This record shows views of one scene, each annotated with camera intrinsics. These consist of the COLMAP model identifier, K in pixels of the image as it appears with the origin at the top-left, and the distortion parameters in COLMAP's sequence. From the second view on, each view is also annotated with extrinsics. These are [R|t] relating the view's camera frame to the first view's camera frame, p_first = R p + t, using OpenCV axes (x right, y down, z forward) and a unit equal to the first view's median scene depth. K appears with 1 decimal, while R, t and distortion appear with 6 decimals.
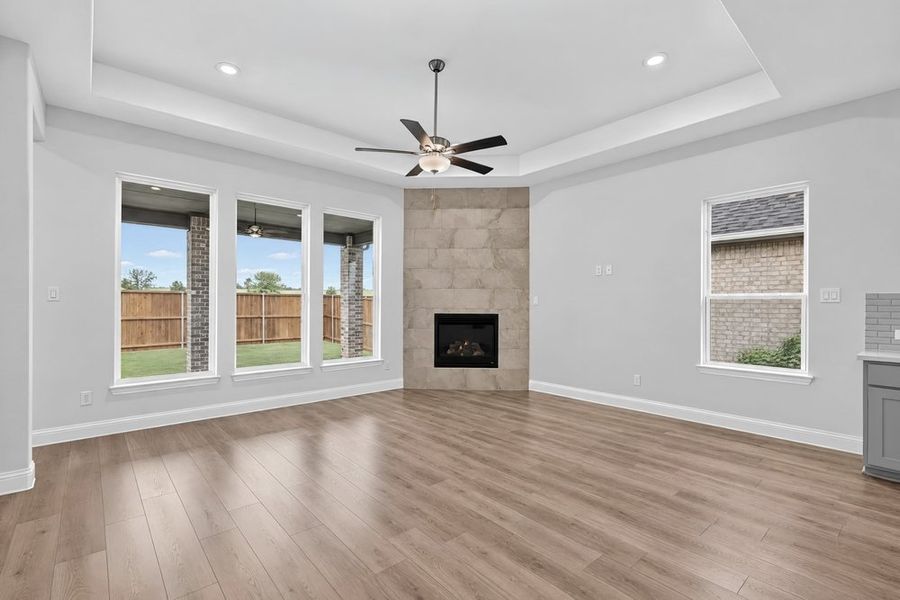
lens RADIAL K [[416.7, 0, 451.7], [0, 416.7, 306.3], [0, 0, 1]] dist [-0.002698, -0.000961]
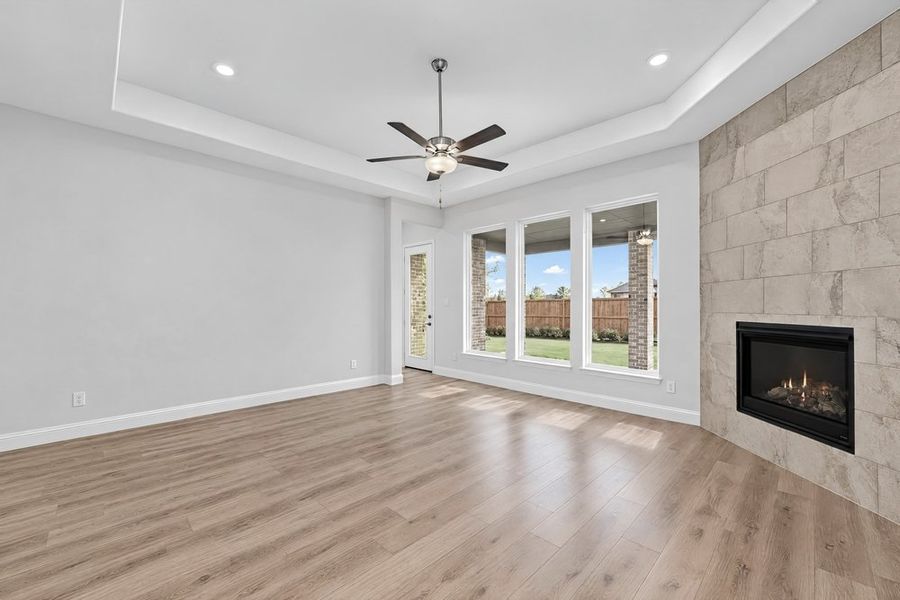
lens RADIAL K [[362.3, 0, 451.3], [0, 362.3, 308.1], [0, 0, 1]] dist [-0.001749, -0.000191]
pose [[0.048617, -0.002480, -0.998814, 0.471000], [-0.000881, 0.999996, -0.002526, -0.001153], [0.998817, 0.001003, 0.048615, 0.564024]]
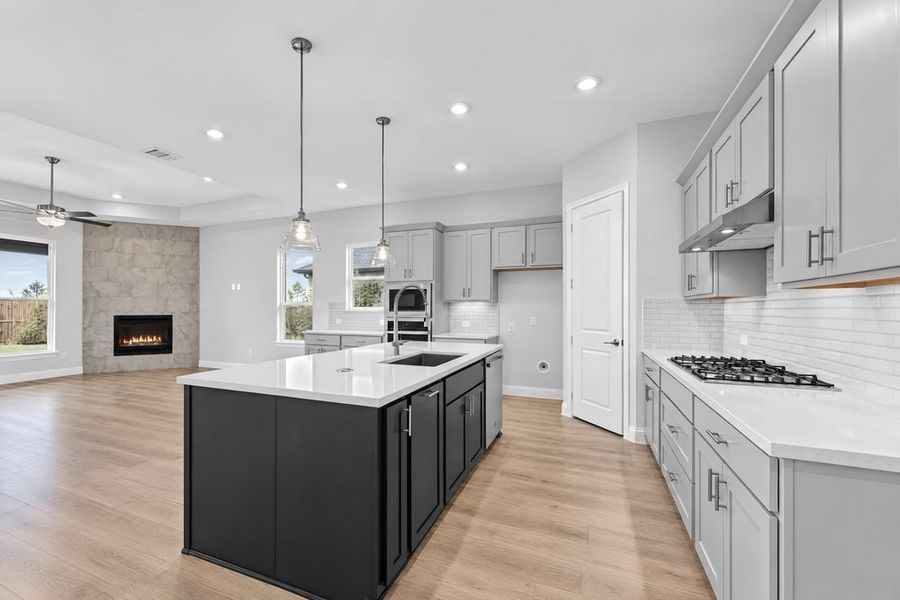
lens RADIAL K [[362.3, 0, 451.3], [0, 362.3, 308.1], [0, 0, 1]] dist [-0.001749, -0.000191]
pose [[0.890058, -0.007261, 0.455790, 0.398854], [0.007787, 0.999969, 0.000724, 0.000228], [-0.455781, 0.002905, 0.890087, -0.535709]]
